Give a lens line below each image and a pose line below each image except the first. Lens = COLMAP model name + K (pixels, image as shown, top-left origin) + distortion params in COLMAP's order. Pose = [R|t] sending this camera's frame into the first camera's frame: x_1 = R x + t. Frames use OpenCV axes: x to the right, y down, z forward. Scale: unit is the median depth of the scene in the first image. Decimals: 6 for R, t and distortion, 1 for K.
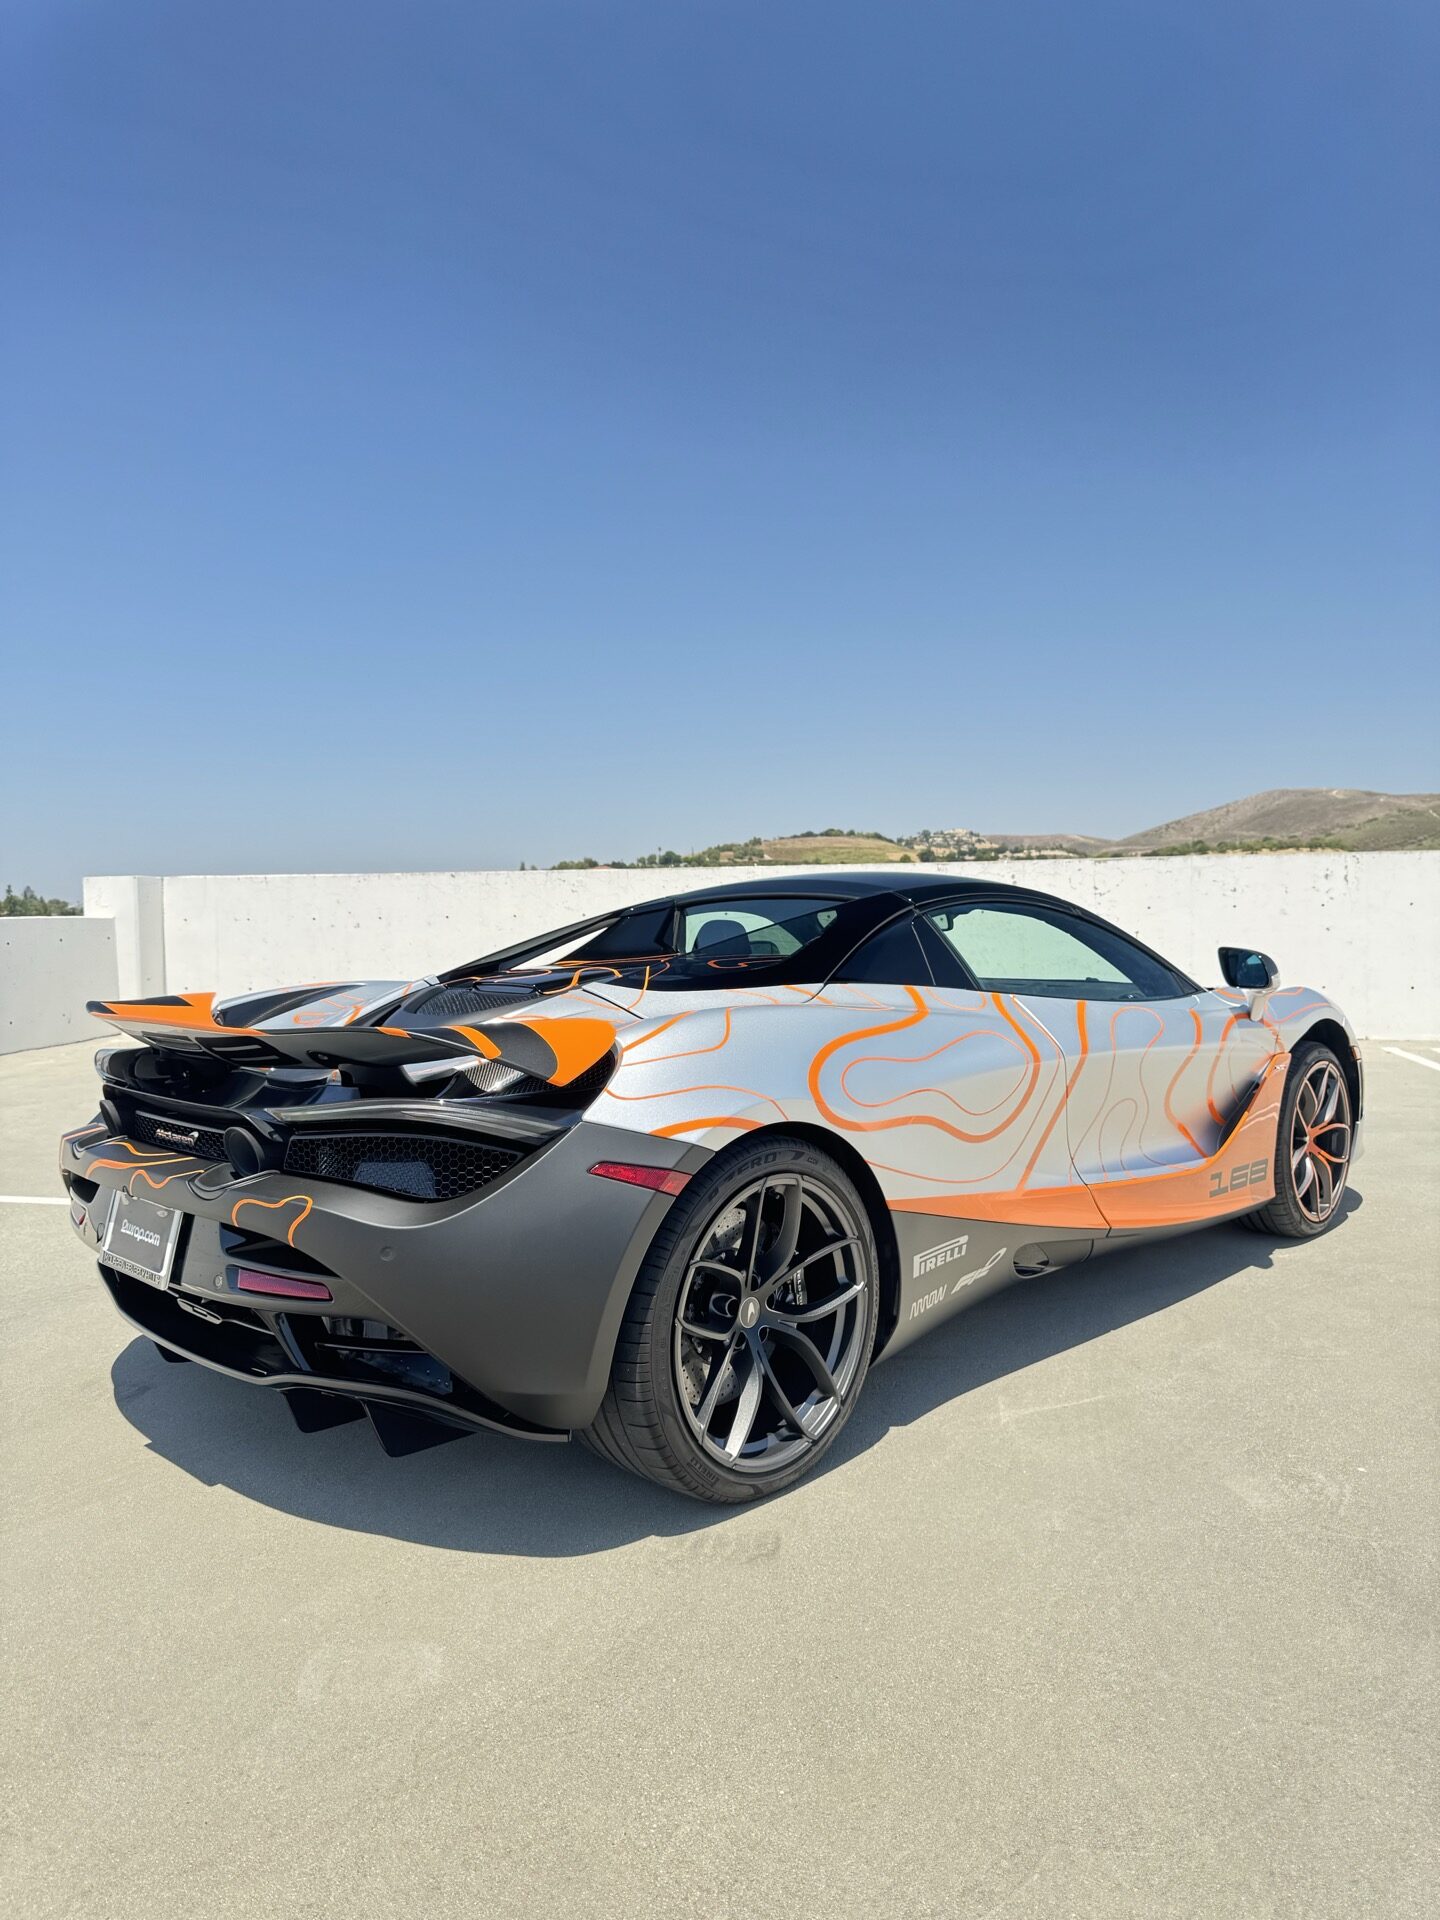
lens RADIAL K [[1342.8, 0, 725.5], [0, 1342.8, 961.9], [0, 0, 1]] dist [0.183601, -0.409979]
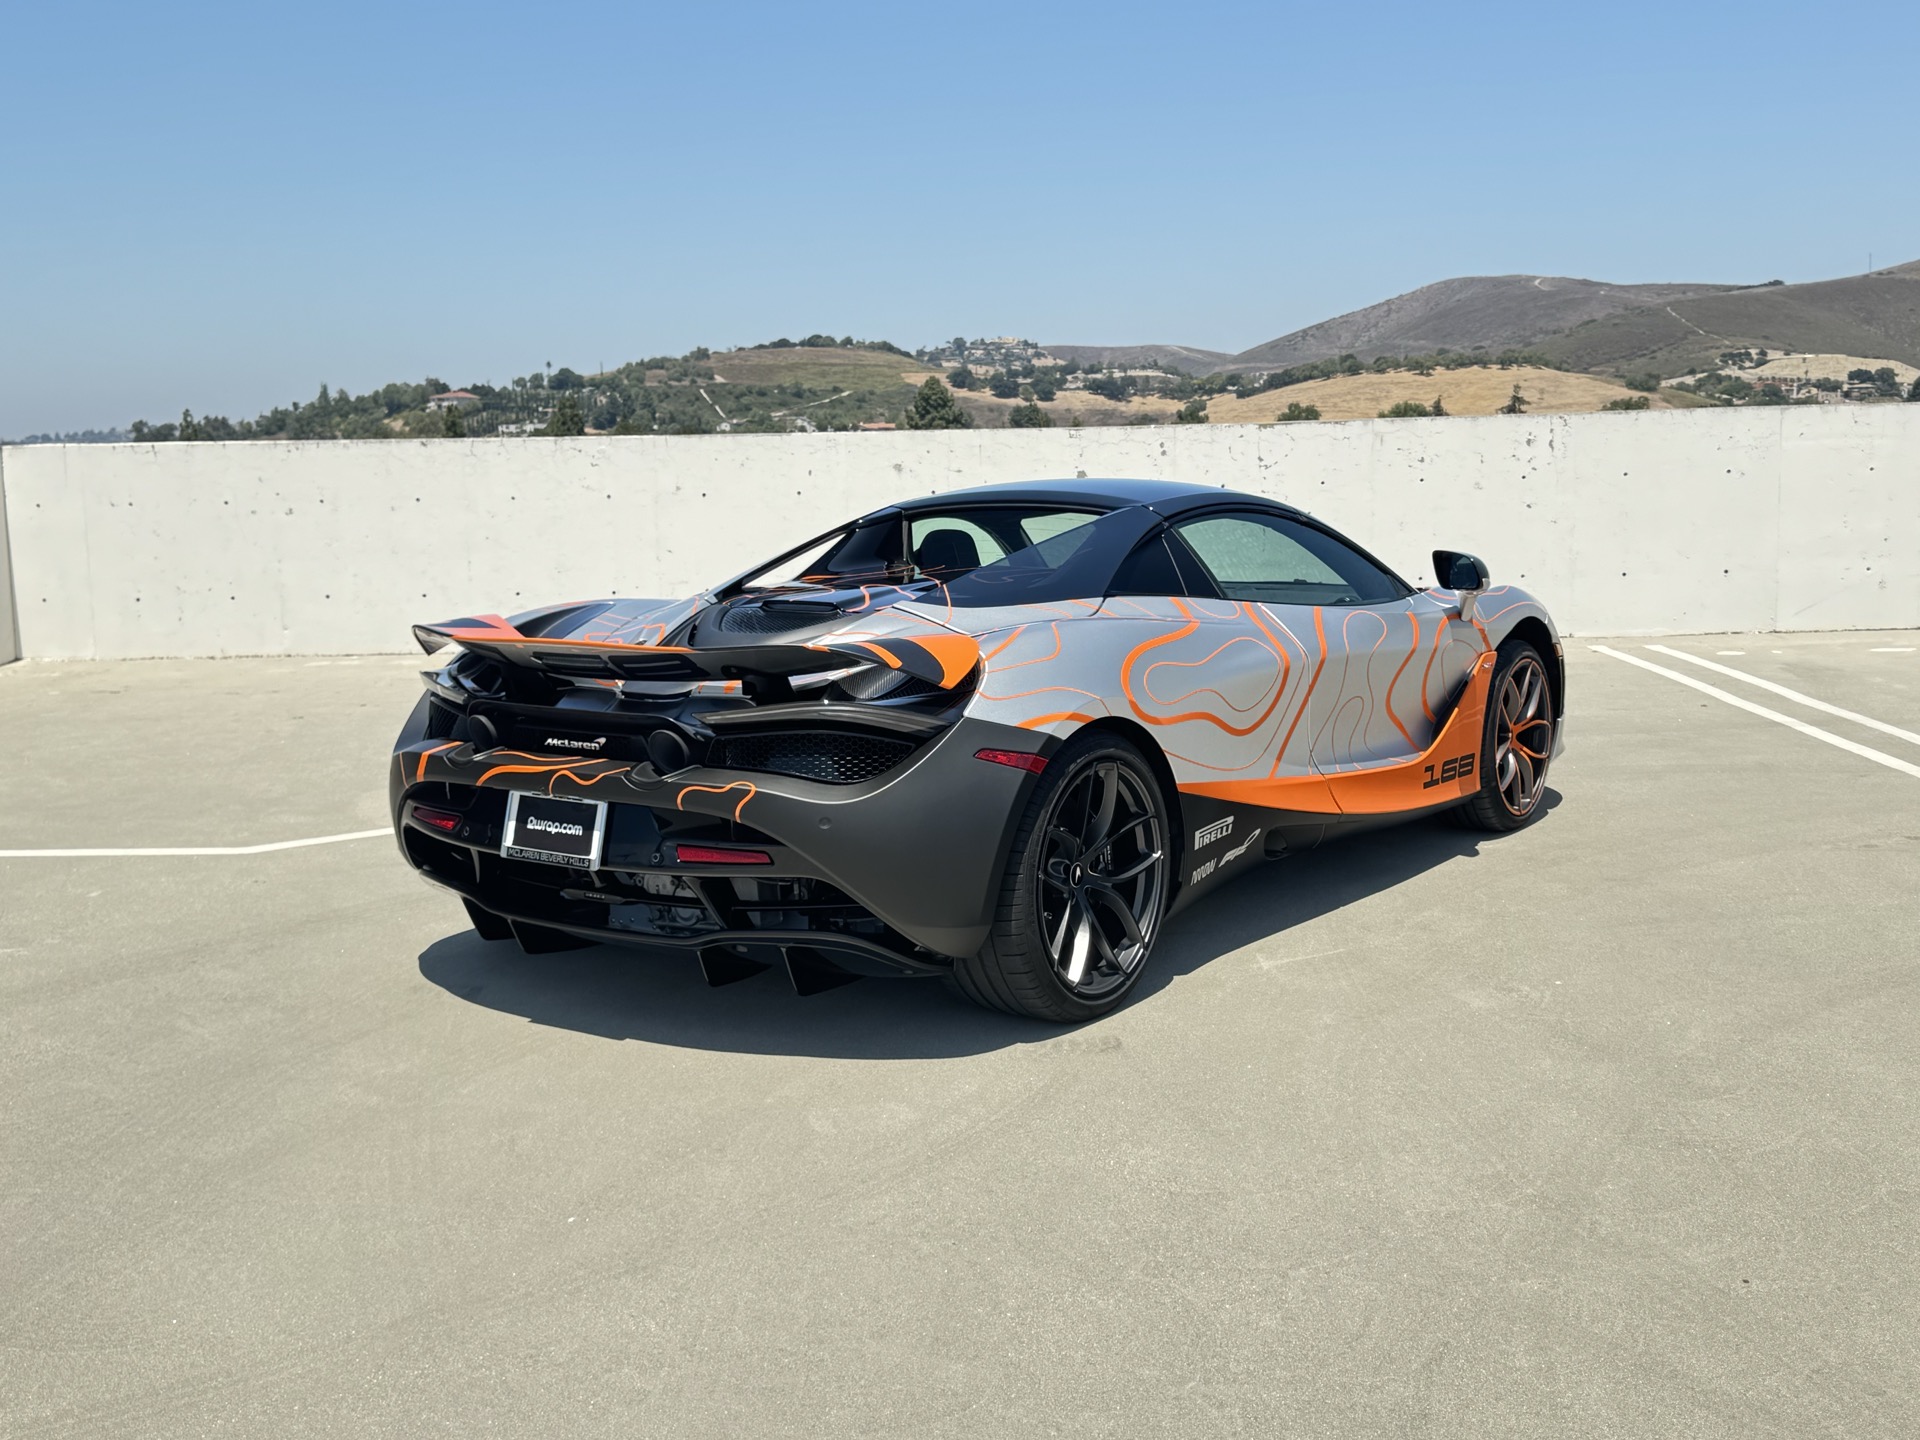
lens RADIAL K [[2016.1, 0, 972.6], [0, 2016.1, 744.3], [0, 0, 1]] dist [0.190587, -0.411075]
pose [[0.988290, -0.029033, 0.149802, -0.318981], [0.013895, 0.994776, 0.101132, -0.037160], [-0.151955, -0.097866, 0.983530, -0.694911]]
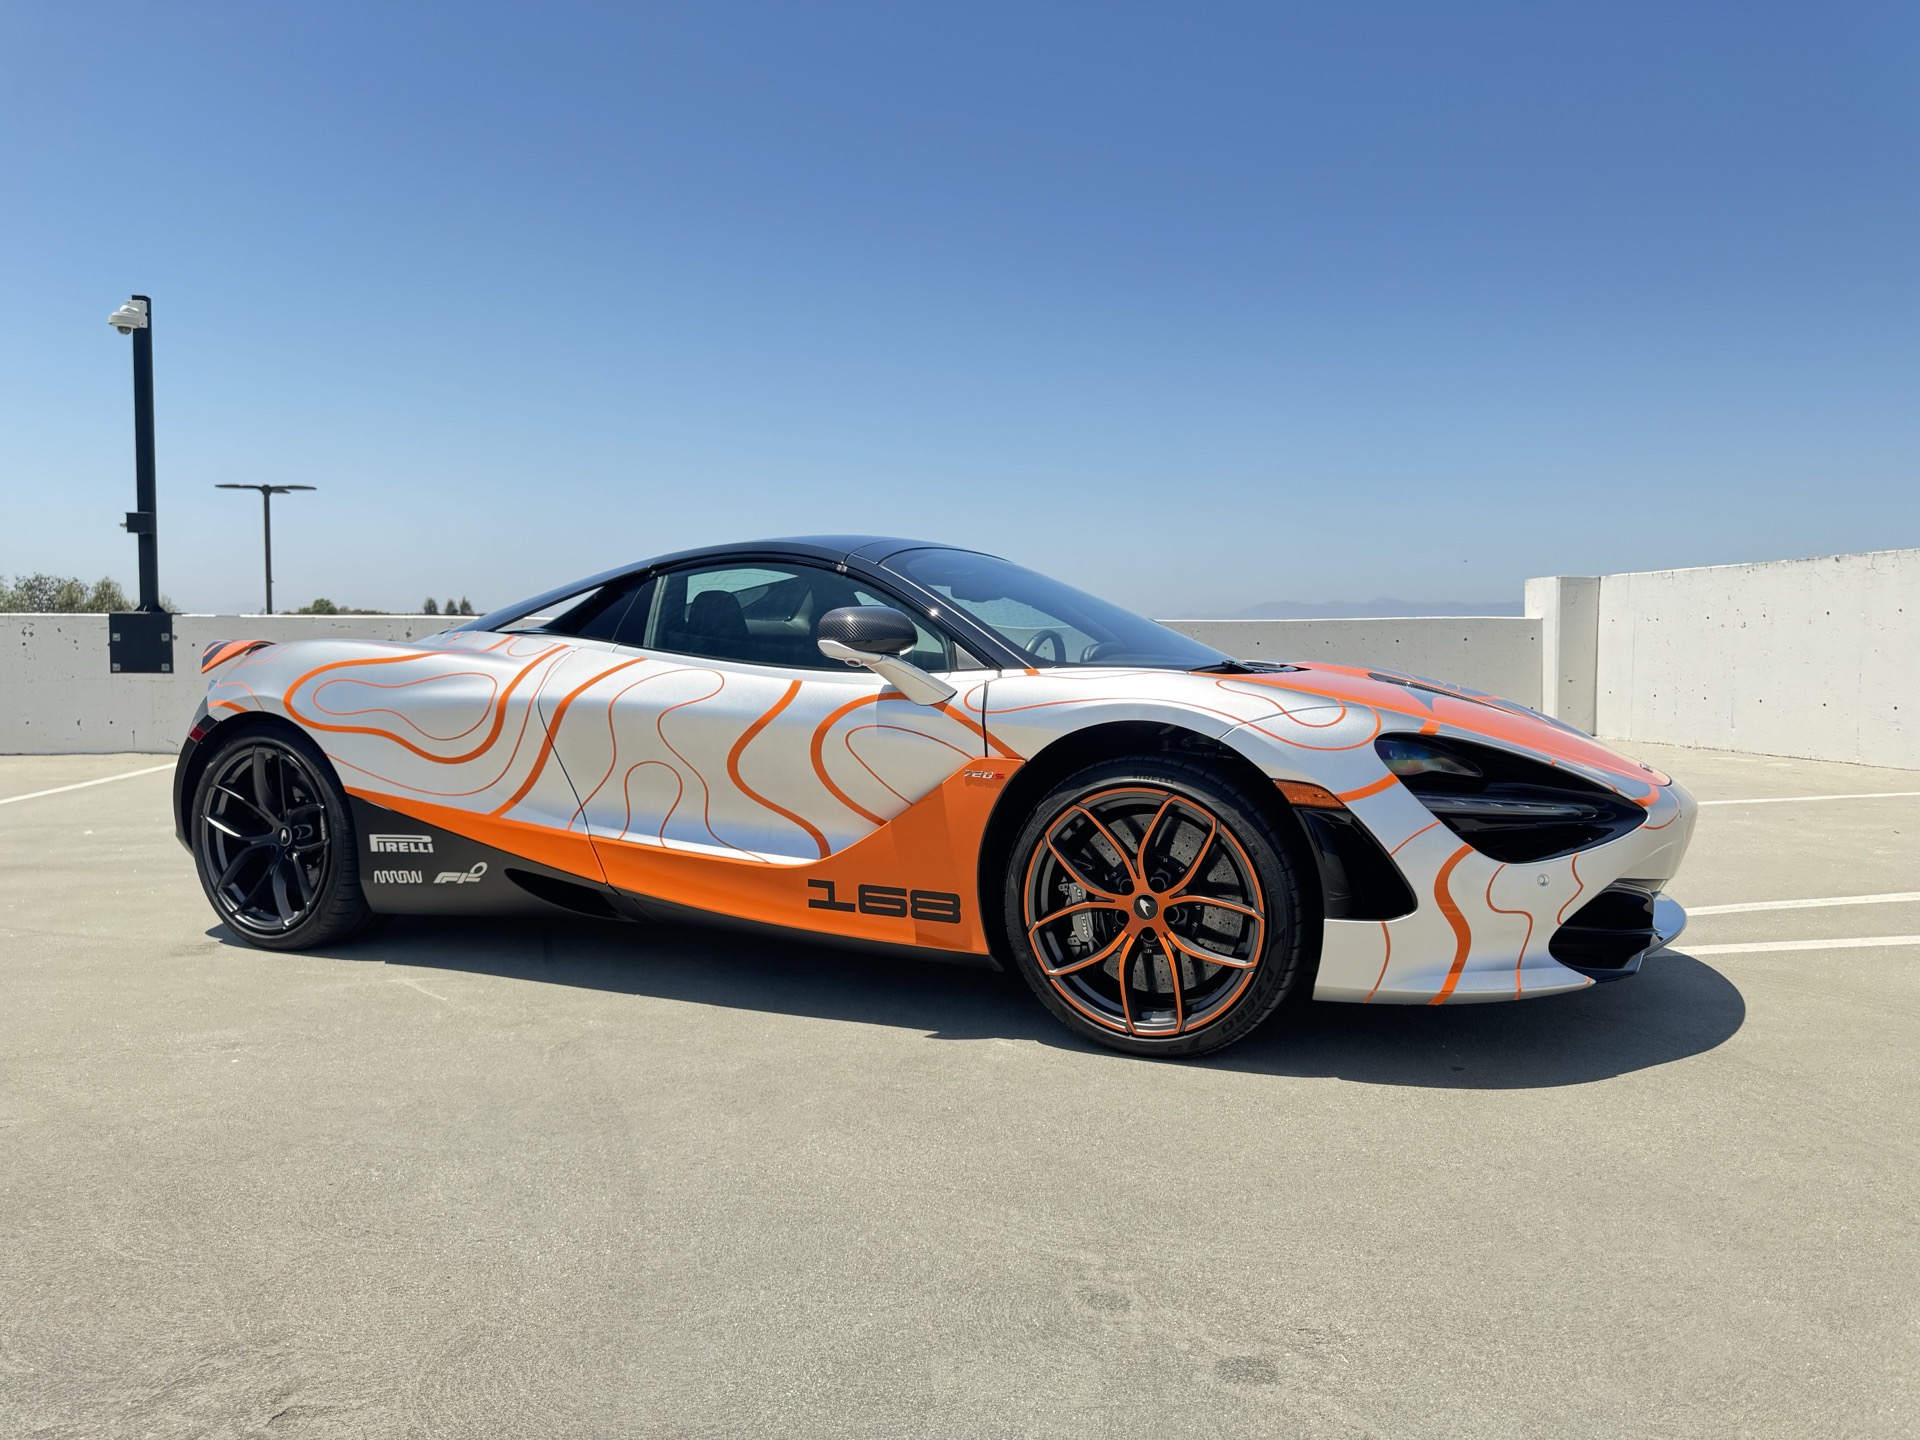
lens RADIAL K [[1349.7, 0, 970.6], [0, 1349.7, 699.5], [0, 0, 1]] dist [0.132829, -0.218044]
pose [[0.319004, 0.047167, -0.946579, 1.625811], [-0.035296, 0.998659, 0.037867, 0.016938], [0.947096, 0.021331, 0.320241, 1.160403]]
